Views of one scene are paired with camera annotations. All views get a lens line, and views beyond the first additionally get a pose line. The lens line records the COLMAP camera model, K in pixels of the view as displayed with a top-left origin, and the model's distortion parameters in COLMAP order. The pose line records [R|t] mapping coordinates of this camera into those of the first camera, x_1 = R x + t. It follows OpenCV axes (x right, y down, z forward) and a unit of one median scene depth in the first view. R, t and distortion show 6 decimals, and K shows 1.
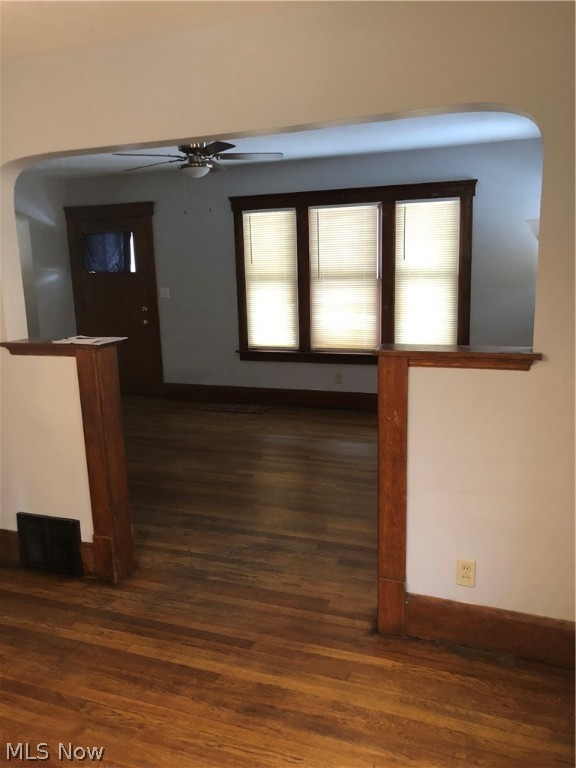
lens RADIAL K [[631.9, 0, 292.5], [0, 631.9, 383.6], [0, 0, 1]] dist [-0.005179, 0.046180]
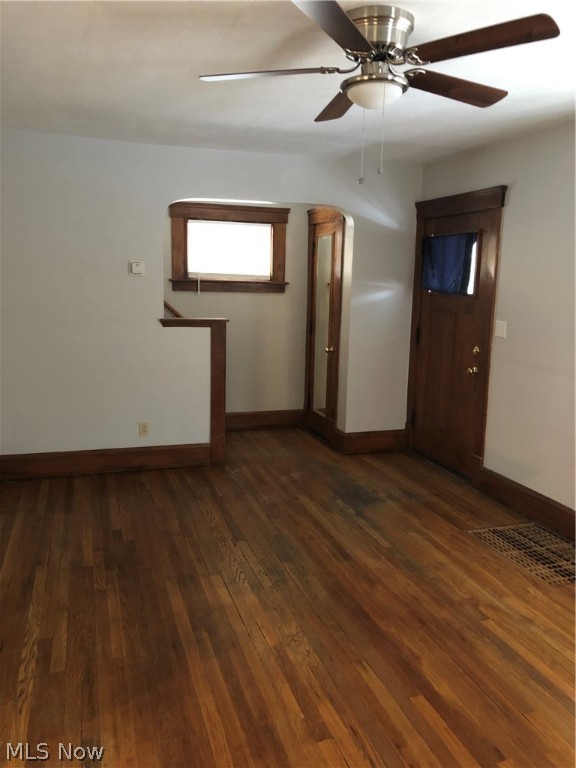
lens RADIAL K [[631.9, 0, 292.5], [0, 631.9, 383.6], [0, 0, 1]] dist [-0.005179, 0.046180]
pose [[0.634885, 0.172711, -0.753056, 0.149227], [-0.193973, 0.979107, 0.061020, -0.087861], [0.747861, 0.107332, 0.655121, 0.430660]]
